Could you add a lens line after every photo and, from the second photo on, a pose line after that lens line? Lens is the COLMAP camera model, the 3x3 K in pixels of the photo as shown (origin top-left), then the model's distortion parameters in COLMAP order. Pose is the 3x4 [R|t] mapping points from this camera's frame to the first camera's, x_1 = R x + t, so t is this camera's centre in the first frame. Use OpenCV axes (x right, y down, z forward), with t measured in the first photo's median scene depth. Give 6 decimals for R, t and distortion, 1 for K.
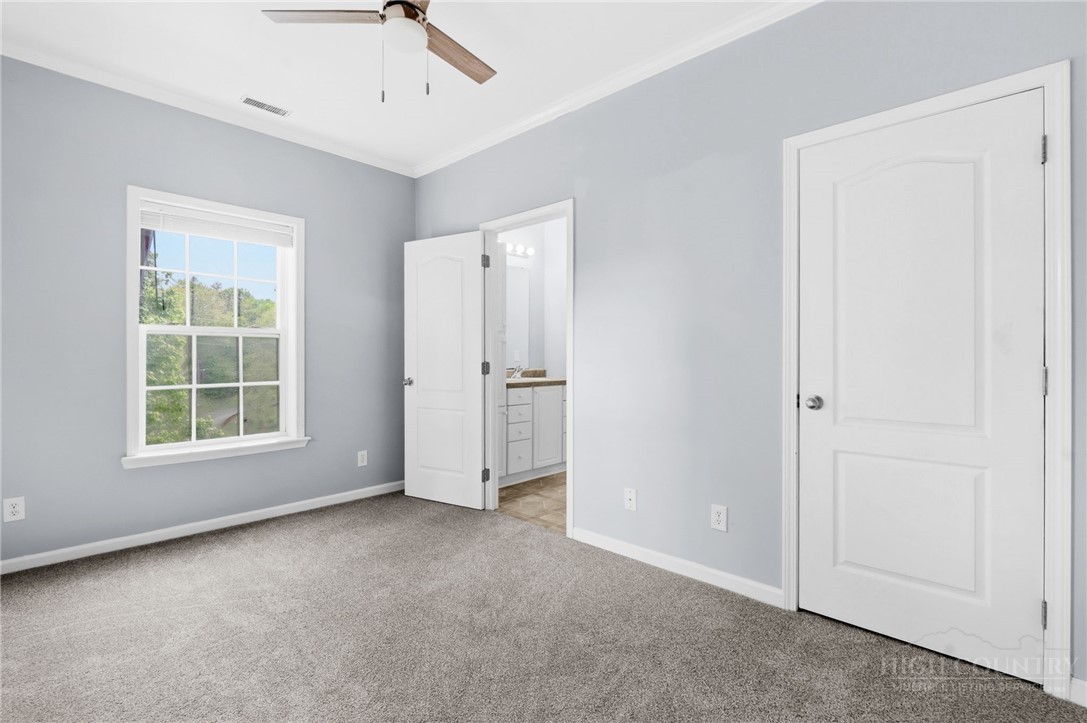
lens RADIAL K [[493.9, 0, 541.5], [0, 493.9, 354.7], [0, 0, 1]] dist [-0.002397, -0.000811]
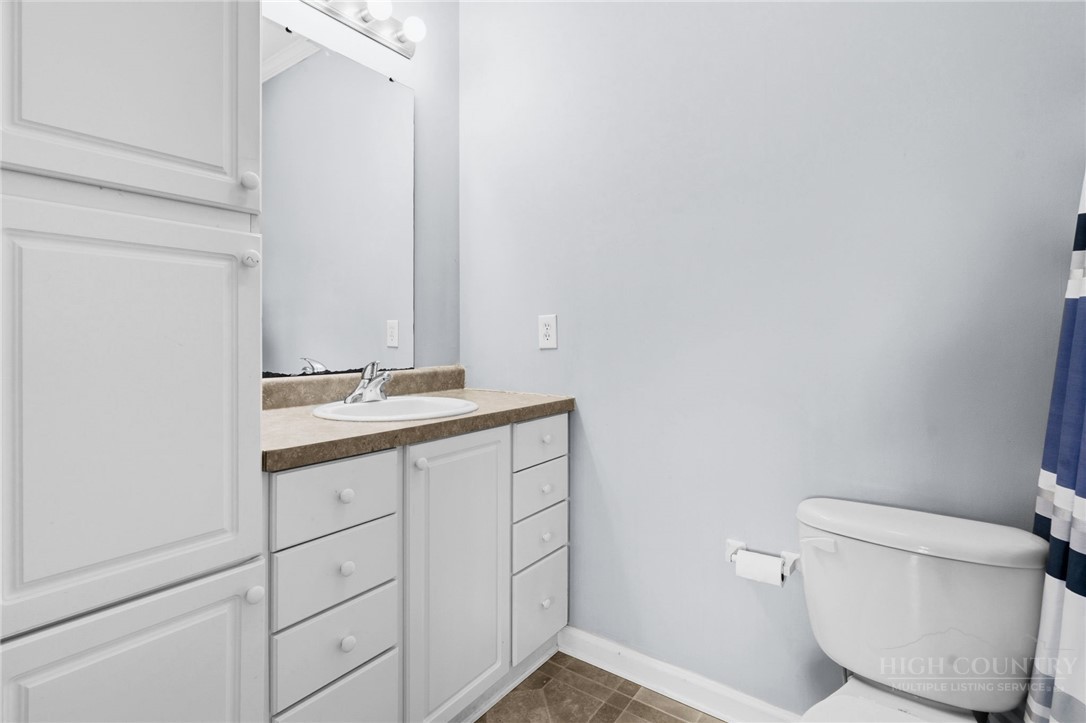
lens RADIAL K [[493.5, 0, 541.0], [0, 493.5, 354.7], [0, 0, 1]] dist [-0.002397, -0.000811]
pose [[0.989345, 0.001842, 0.145581, 0.015573], [-0.005797, 0.999626, 0.026744, 0.009607], [-0.145477, -0.027303, 0.988985, 0.734598]]
